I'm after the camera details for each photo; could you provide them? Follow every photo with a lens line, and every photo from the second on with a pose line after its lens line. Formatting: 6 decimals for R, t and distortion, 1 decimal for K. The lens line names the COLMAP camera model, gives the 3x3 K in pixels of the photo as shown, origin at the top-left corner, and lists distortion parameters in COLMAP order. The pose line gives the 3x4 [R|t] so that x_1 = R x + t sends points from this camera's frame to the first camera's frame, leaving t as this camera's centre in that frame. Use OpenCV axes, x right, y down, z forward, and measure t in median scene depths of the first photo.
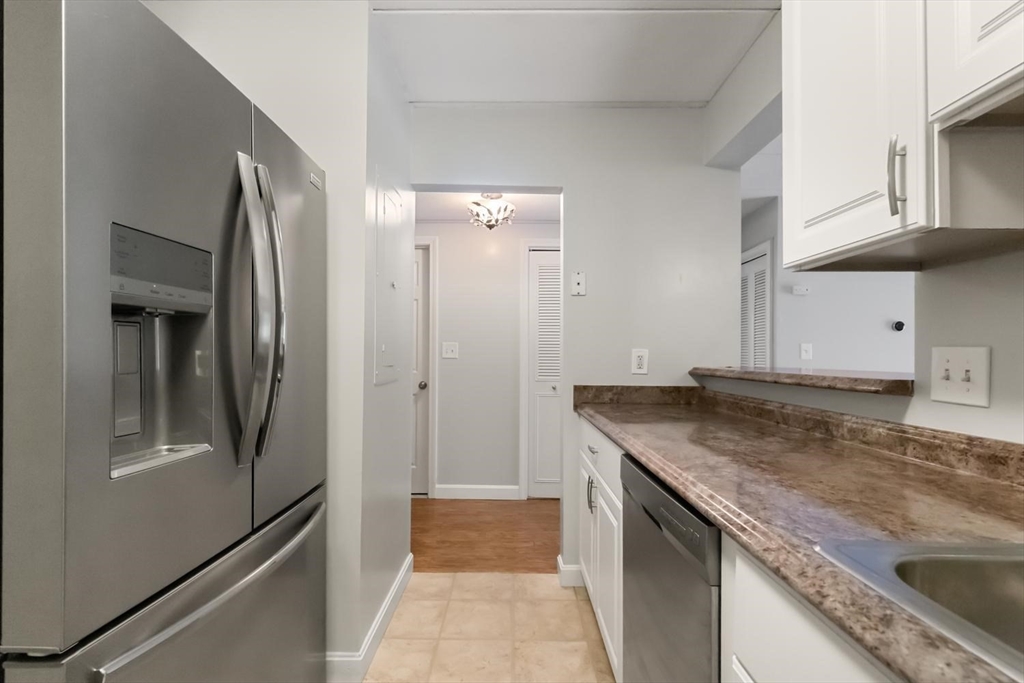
lens RADIAL K [[467.2, 0, 510.4], [0, 467.2, 350.3], [0, 0, 1]] dist [0.013095, -0.002629]
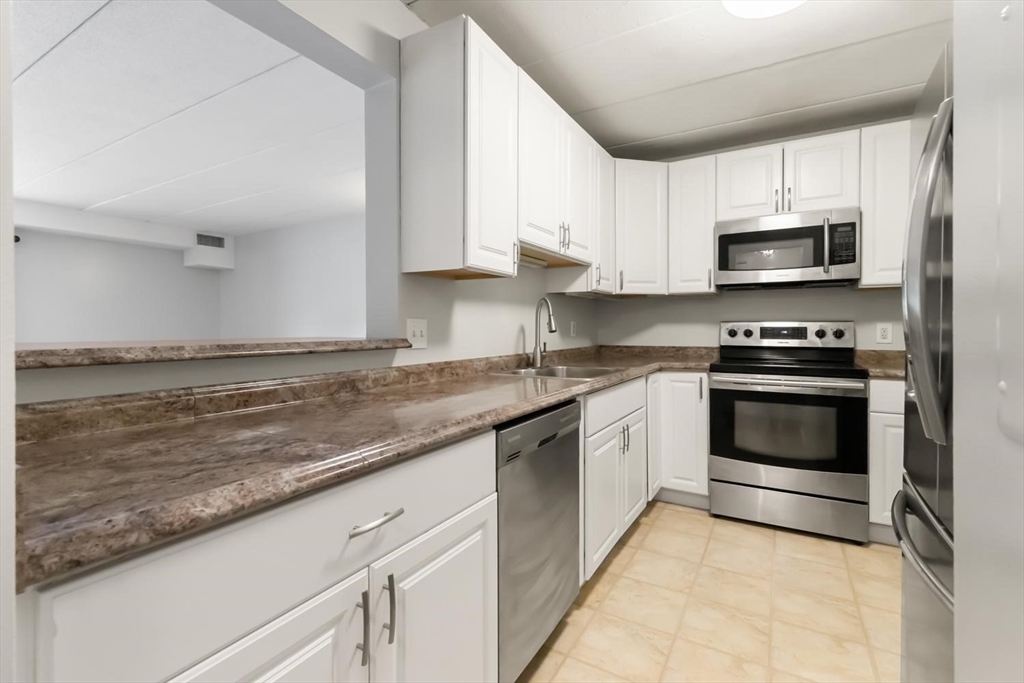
lens RADIAL K [[467.2, 0, 502.1], [0, 467.2, 331.4], [0, 0, 1]] dist [0.013095, -0.002629]
pose [[-0.860886, -0.009675, 0.508705, -0.170325], [-0.010542, 0.999944, 0.001177, 0.020595], [-0.508688, -0.004350, -0.860940, 1.361977]]
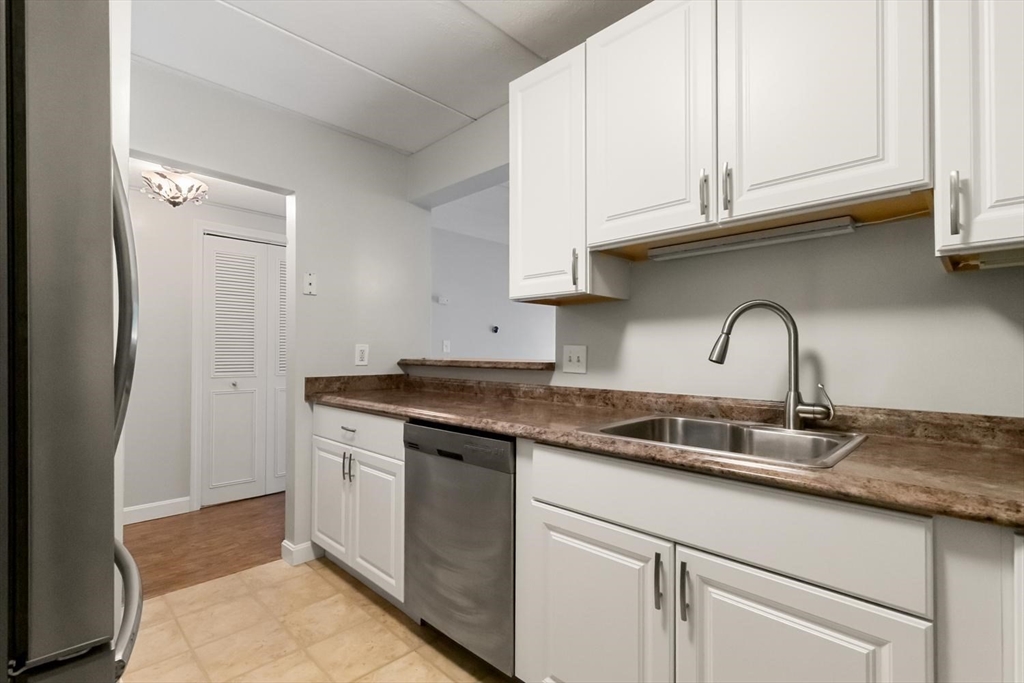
lens RADIAL K [[467.2, 0, 513.8], [0, 467.2, 348.6], [0, 0, 1]] dist [0.013095, -0.002629]
pose [[0.692990, -0.000511, 0.720947, -0.393138], [-0.006393, 0.999956, 0.006854, -0.003046], [-0.720919, -0.009359, 0.692956, -0.124451]]
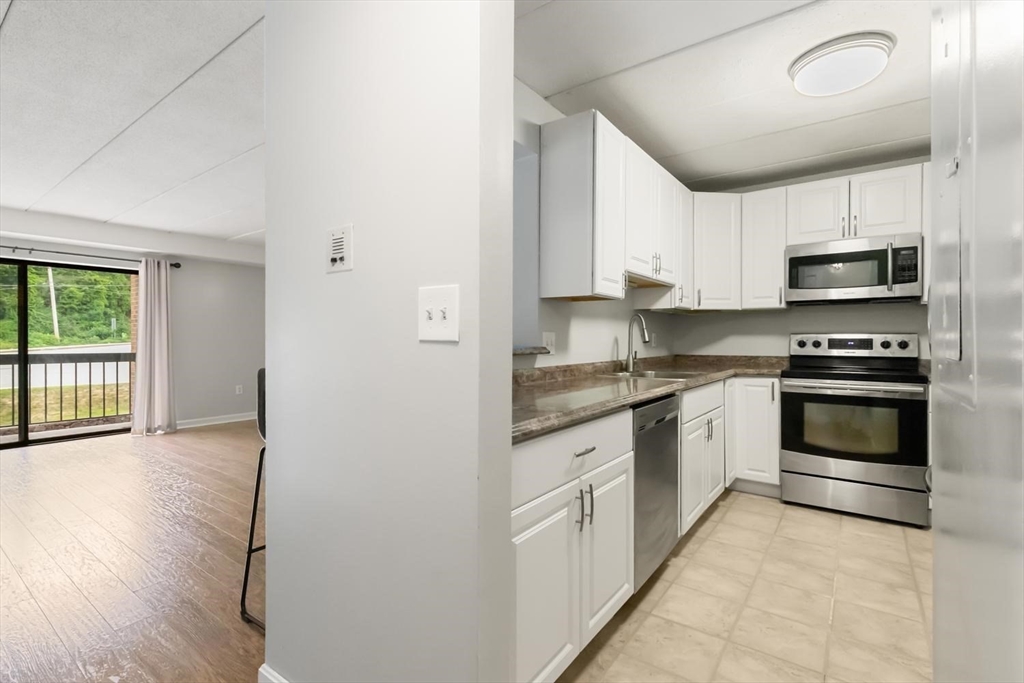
lens RADIAL K [[467.2, 0, 504.6], [0, 467.2, 341.3], [0, 0, 1]] dist [0.013095, -0.002629]
pose [[-0.803355, -0.009859, 0.595419, -0.192512], [-0.012297, 0.999924, -0.000034, 0.024699], [-0.595374, -0.007350, -0.803415, 1.749283]]
